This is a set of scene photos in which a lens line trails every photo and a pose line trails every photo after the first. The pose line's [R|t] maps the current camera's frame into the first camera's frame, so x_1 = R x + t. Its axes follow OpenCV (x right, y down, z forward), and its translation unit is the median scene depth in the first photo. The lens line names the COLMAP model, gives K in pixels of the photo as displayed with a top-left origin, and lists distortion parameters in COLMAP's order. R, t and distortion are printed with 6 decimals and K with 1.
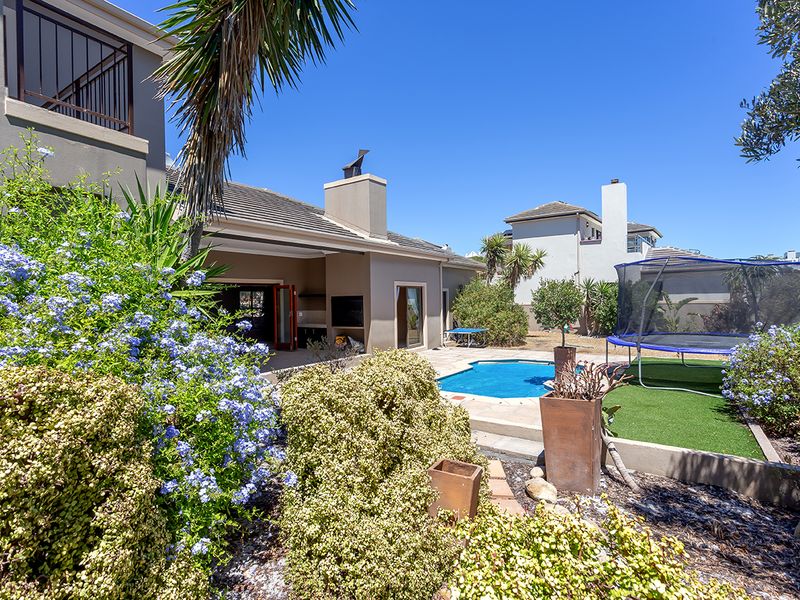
lens RADIAL K [[424.7, 0, 401.9], [0, 424.7, 300.0], [0, 0, 1]] dist [0.010121, -0.000198]
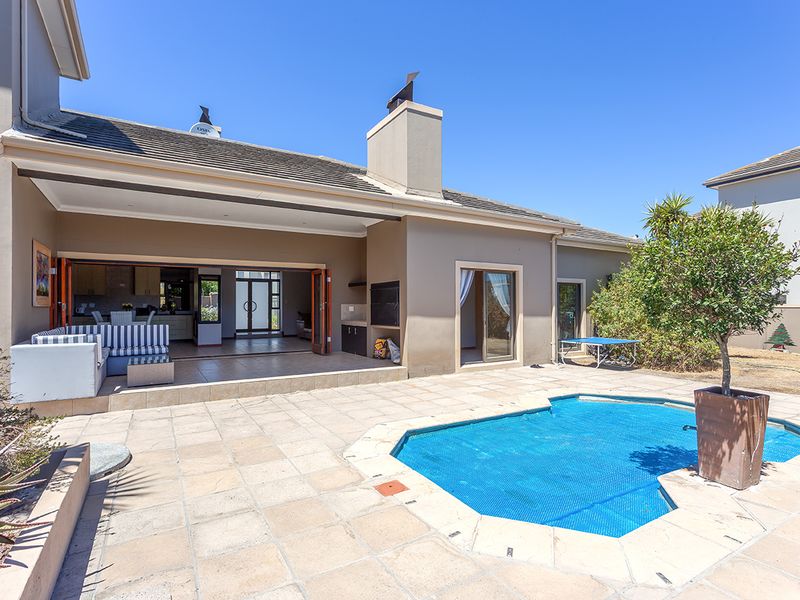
lens RADIAL K [[424.7, 0, 400.3], [0, 424.7, 298.0], [0, 0, 1]] dist [0.010121, -0.000198]
pose [[0.904939, 0.006824, -0.425487, 0.187954], [-0.014357, 0.999792, -0.014500, 0.025870], [0.425299, 0.019231, 0.904849, 0.356131]]
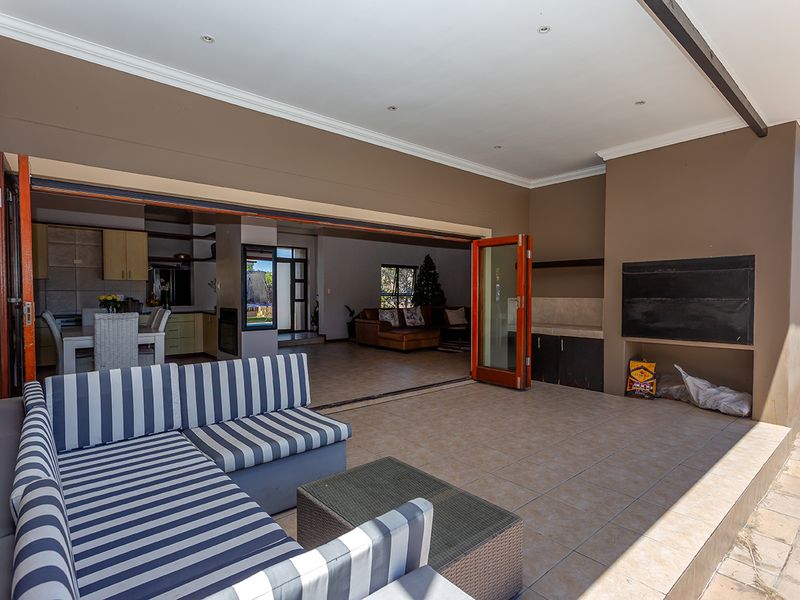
lens RADIAL K [[424.7, 0, 400.2], [0, 424.7, 305.1], [0, 0, 1]] dist [0.010121, -0.000198]
pose [[0.963121, 0.025479, -0.267858, -0.257229], [-0.018405, 0.999413, 0.028888, 0.024210], [0.268437, -0.022893, 0.963025, 0.545860]]
